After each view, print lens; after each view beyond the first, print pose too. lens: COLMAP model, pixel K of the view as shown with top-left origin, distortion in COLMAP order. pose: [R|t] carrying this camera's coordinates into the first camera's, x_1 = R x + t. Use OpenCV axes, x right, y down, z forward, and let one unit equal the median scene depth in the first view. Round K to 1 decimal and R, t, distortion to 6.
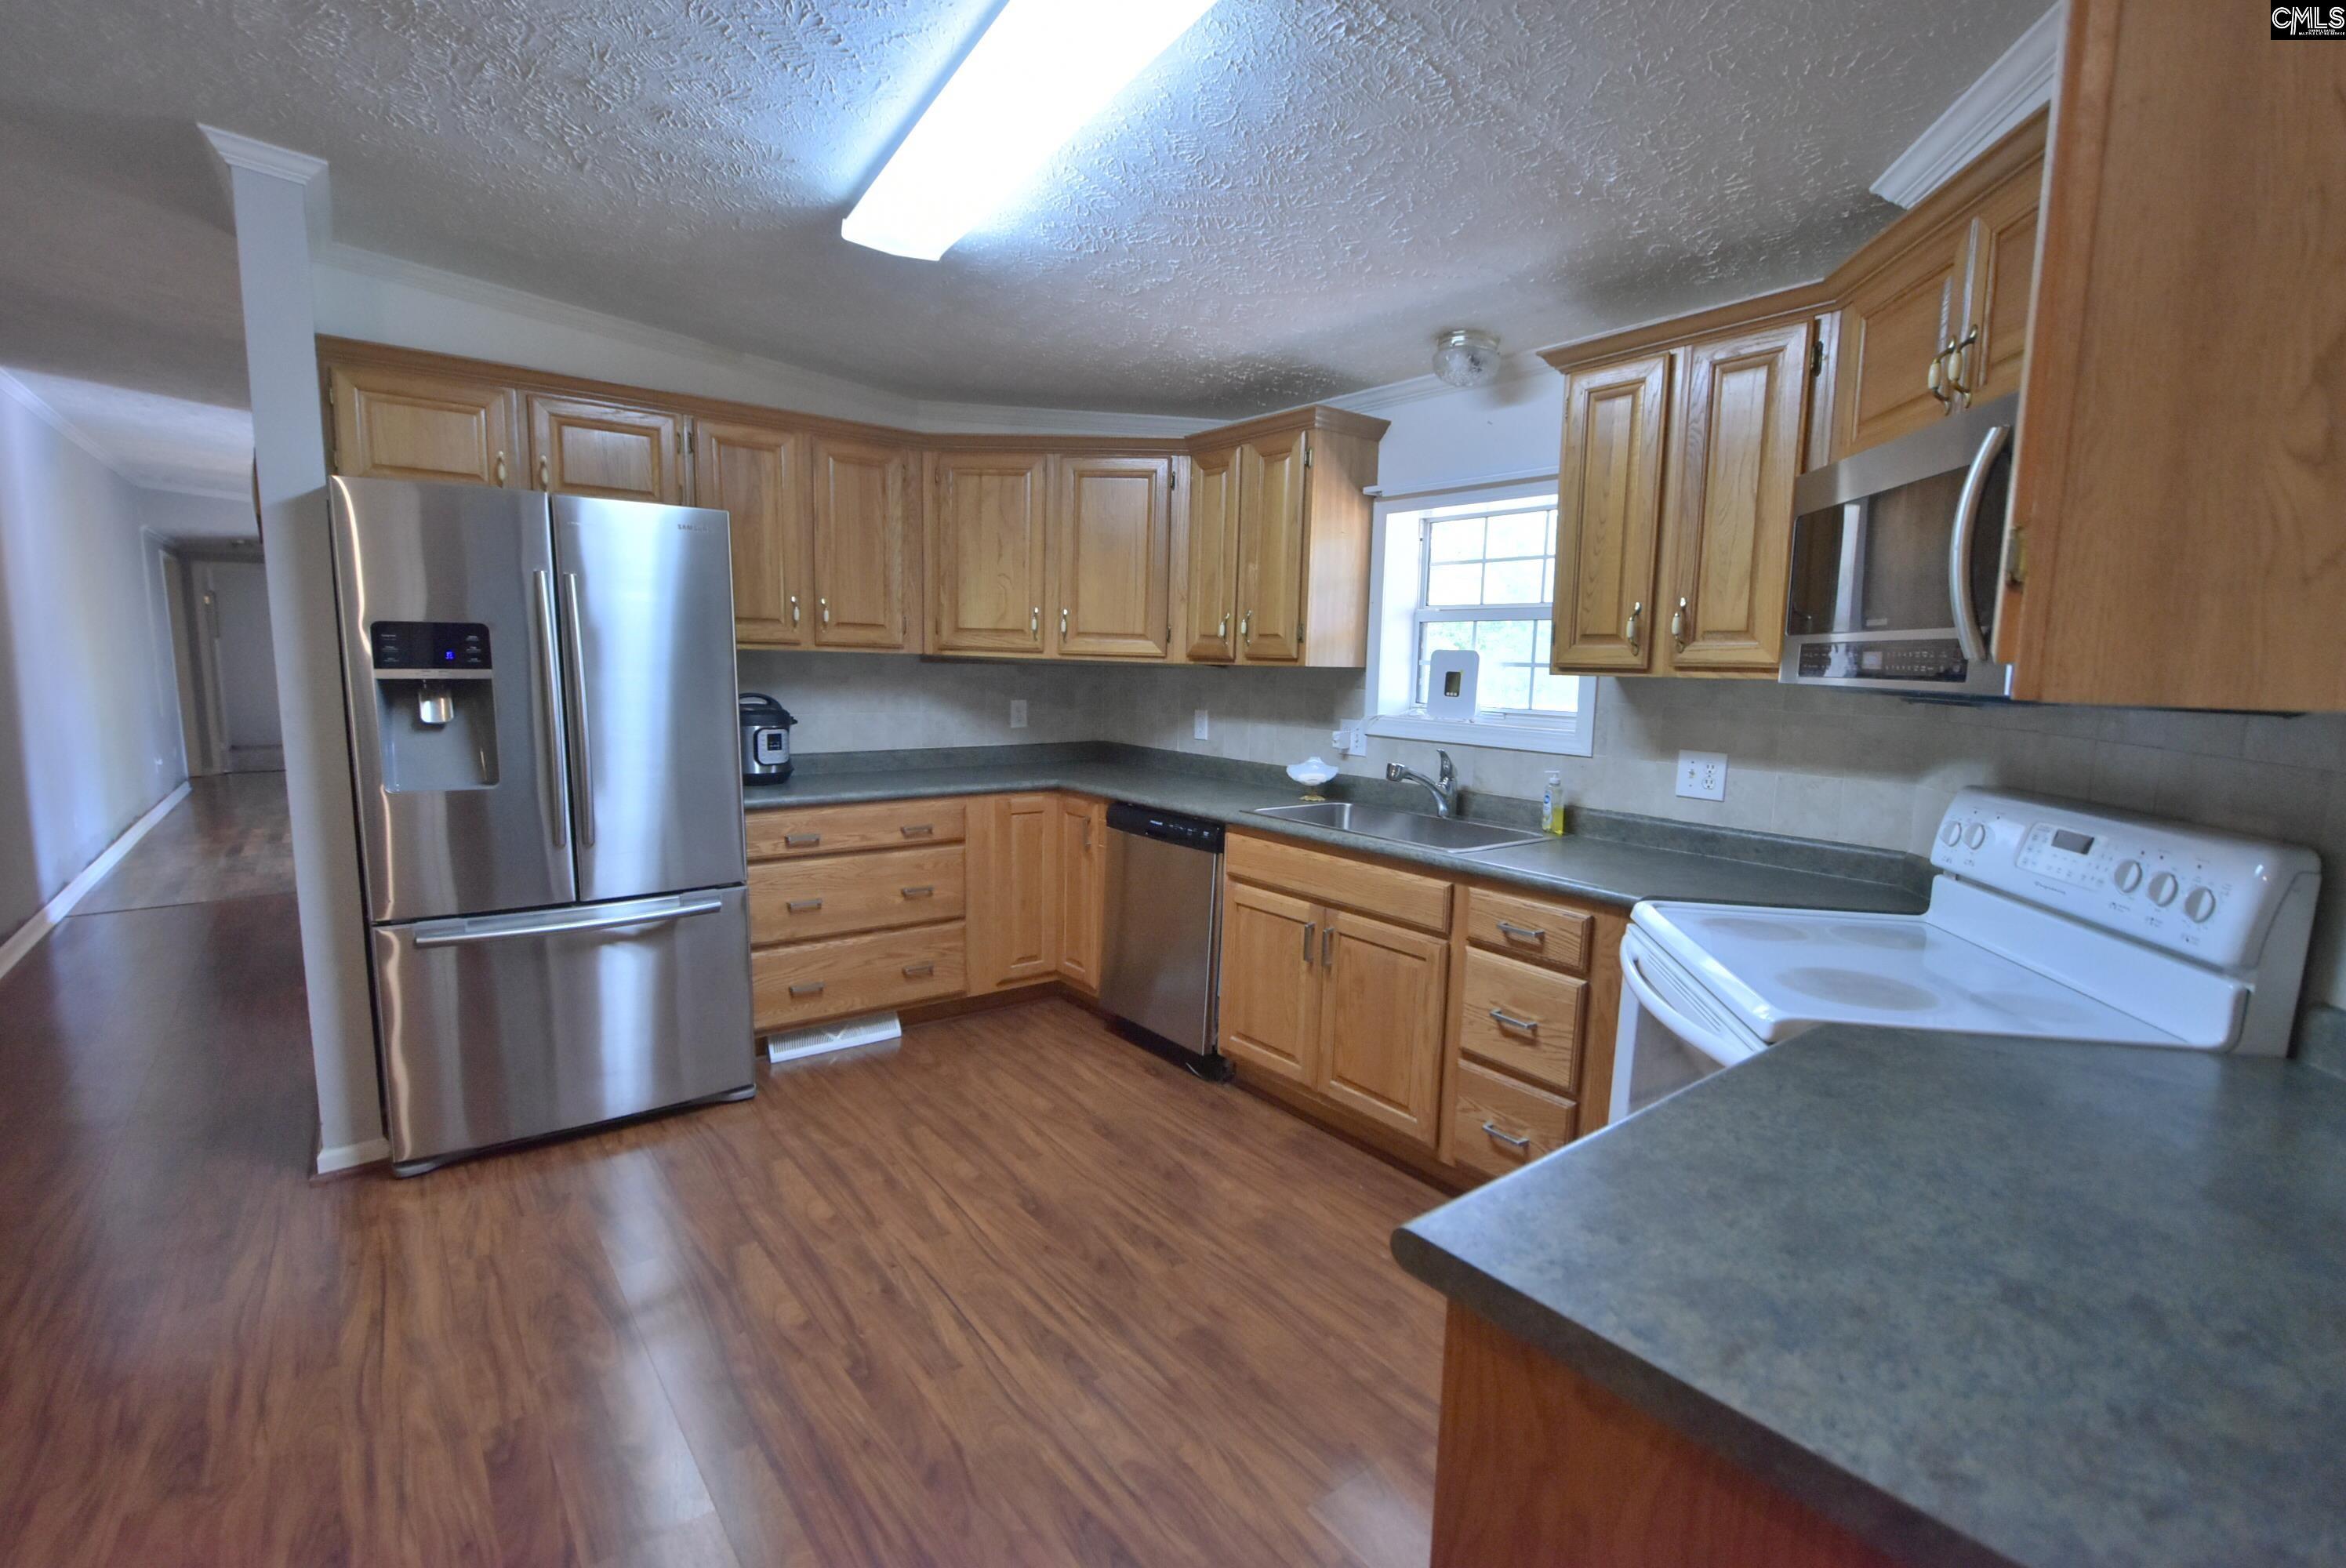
lens RADIAL K [[1061.6, 0, 1171.3], [0, 1061.6, 800.5], [0, 0, 1]] dist [0.009314, -0.008957]
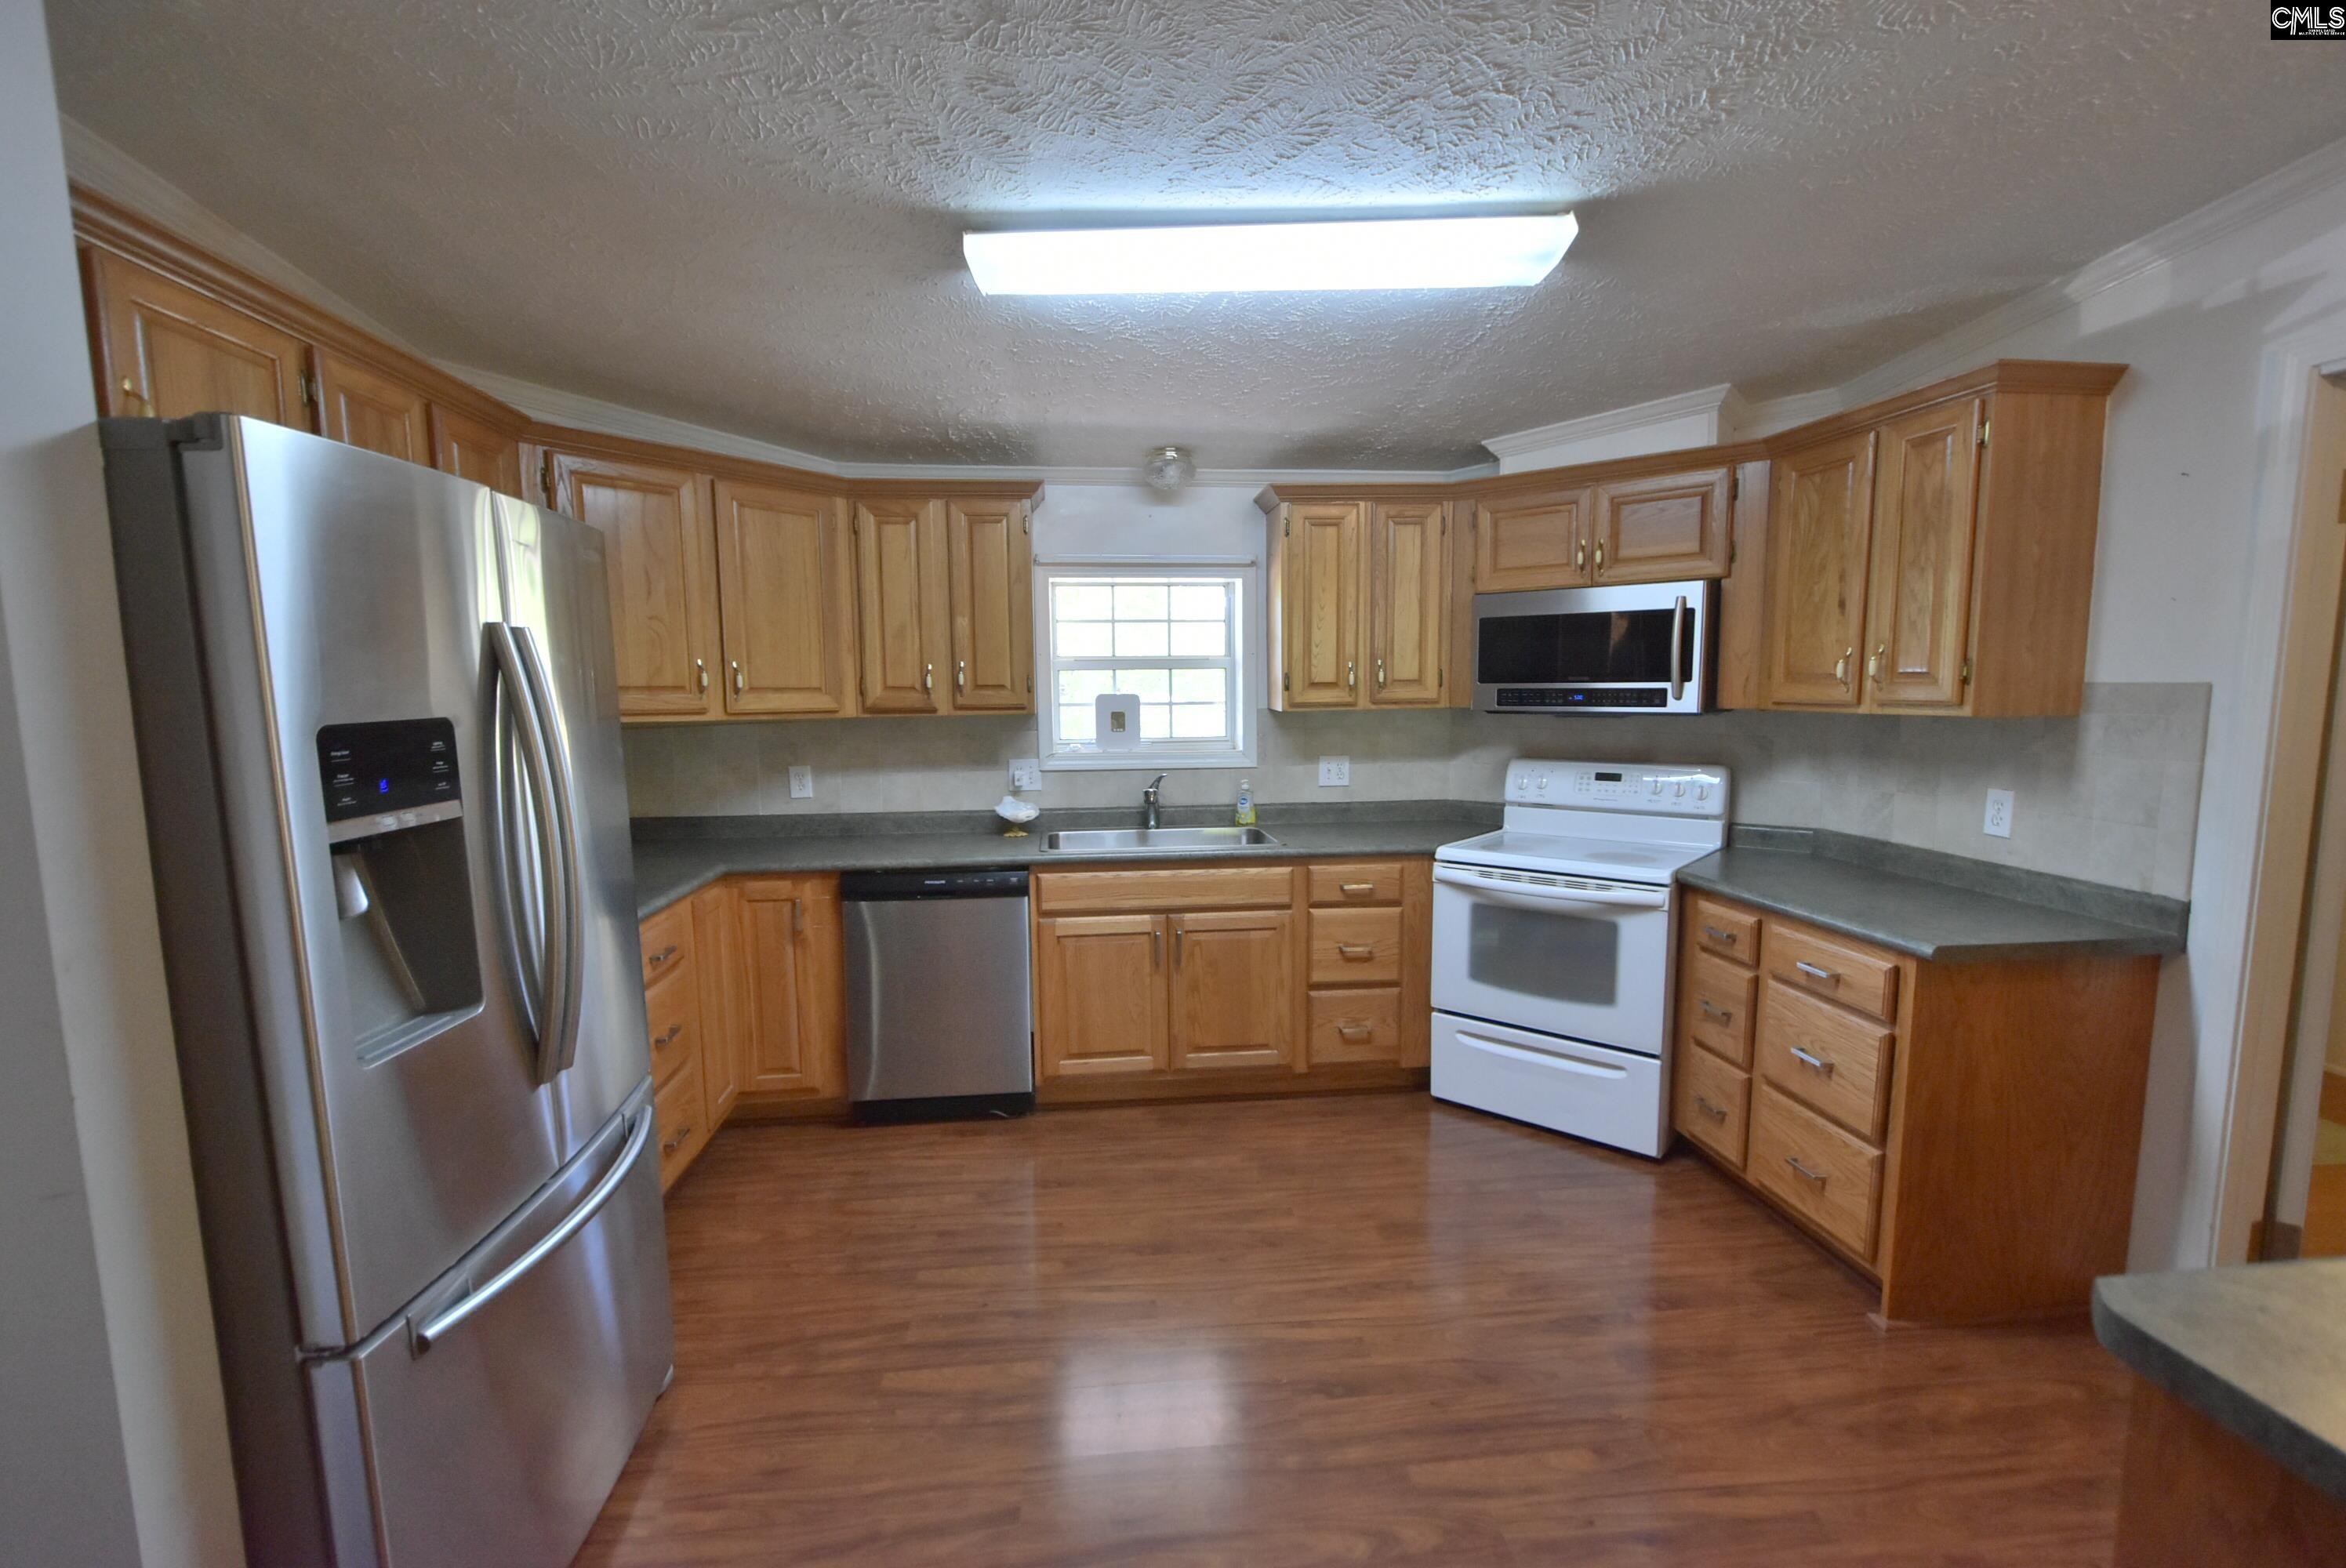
lens RADIAL K [[1031.9, 0, 1170.6], [0, 1031.9, 802.7], [0, 0, 1]] dist [0.000911, -0.004790]
pose [[0.520220, -0.125658, 0.844737, -0.747276], [0.136890, 0.988596, 0.062756, -0.087475], [-0.842990, 0.082989, 0.531489, 0.340664]]
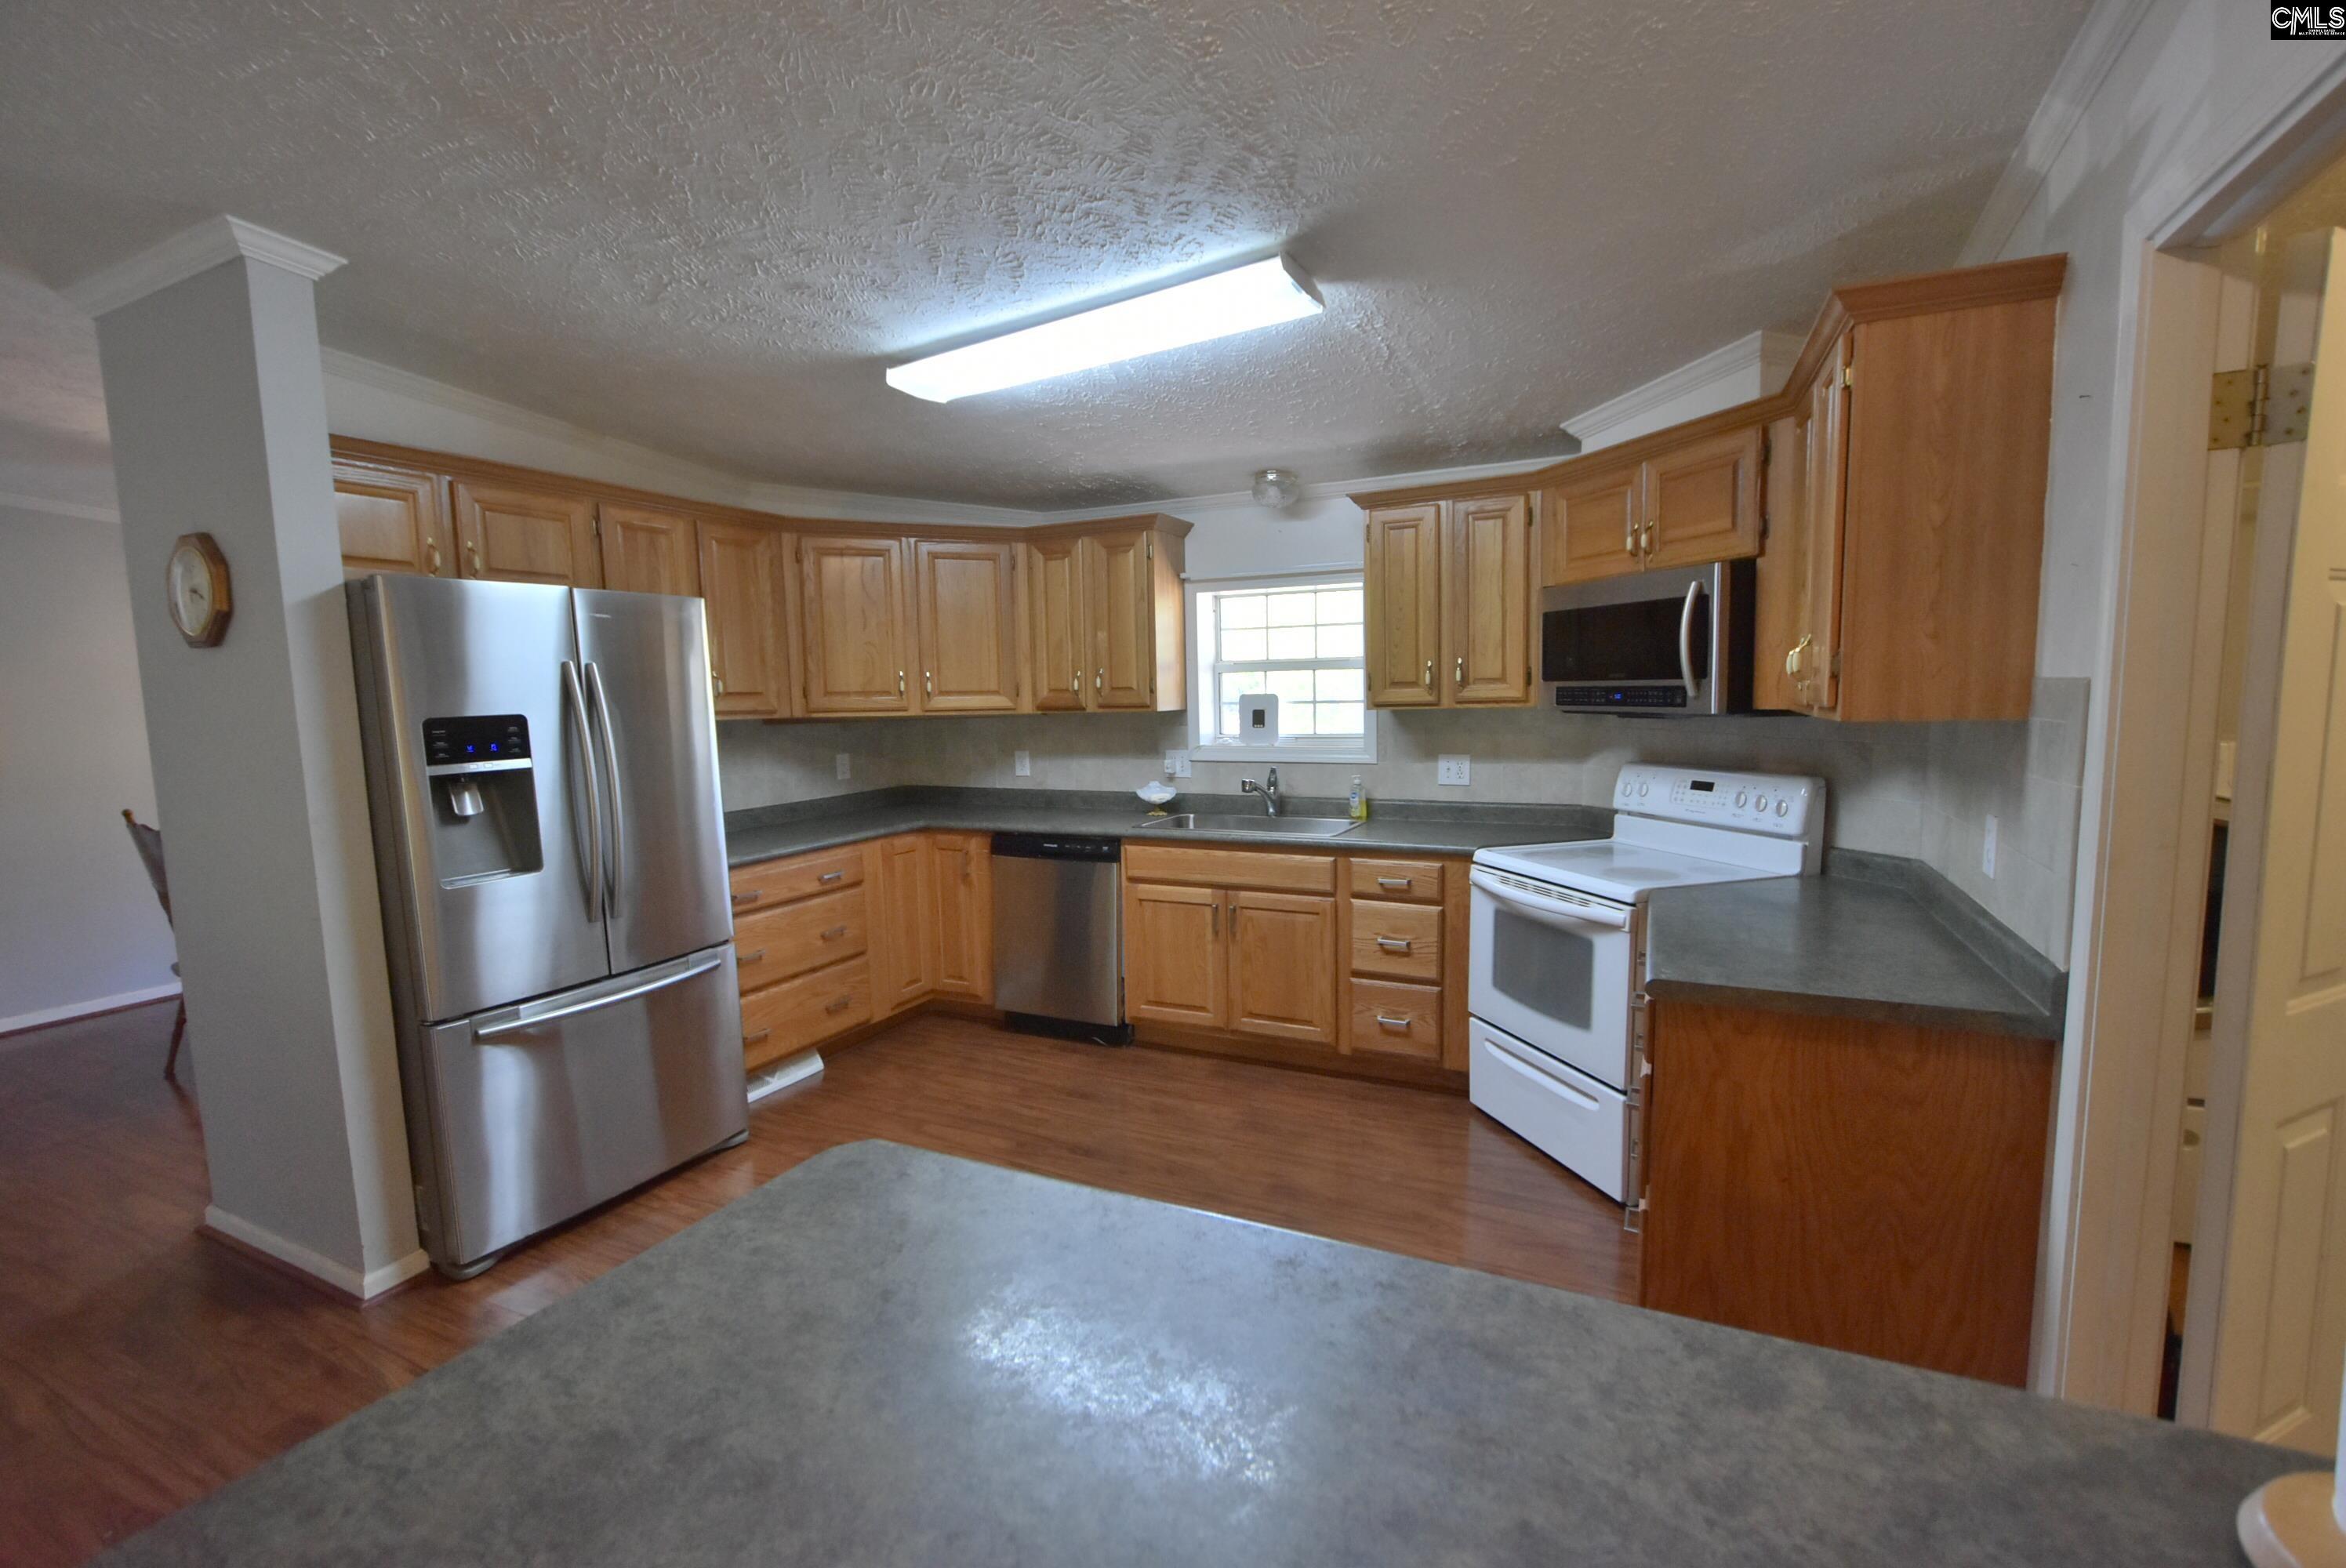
lens RADIAL K [[1031.9, 0, 1170.6], [0, 1031.9, 802.7], [0, 0, 1]] dist [0.000911, -0.004790]
pose [[0.895855, -0.091069, 0.434914, -0.434665], [0.101382, 0.994847, -0.000514, -0.014560], [-0.432626, 0.044552, 0.900472, -0.134916]]
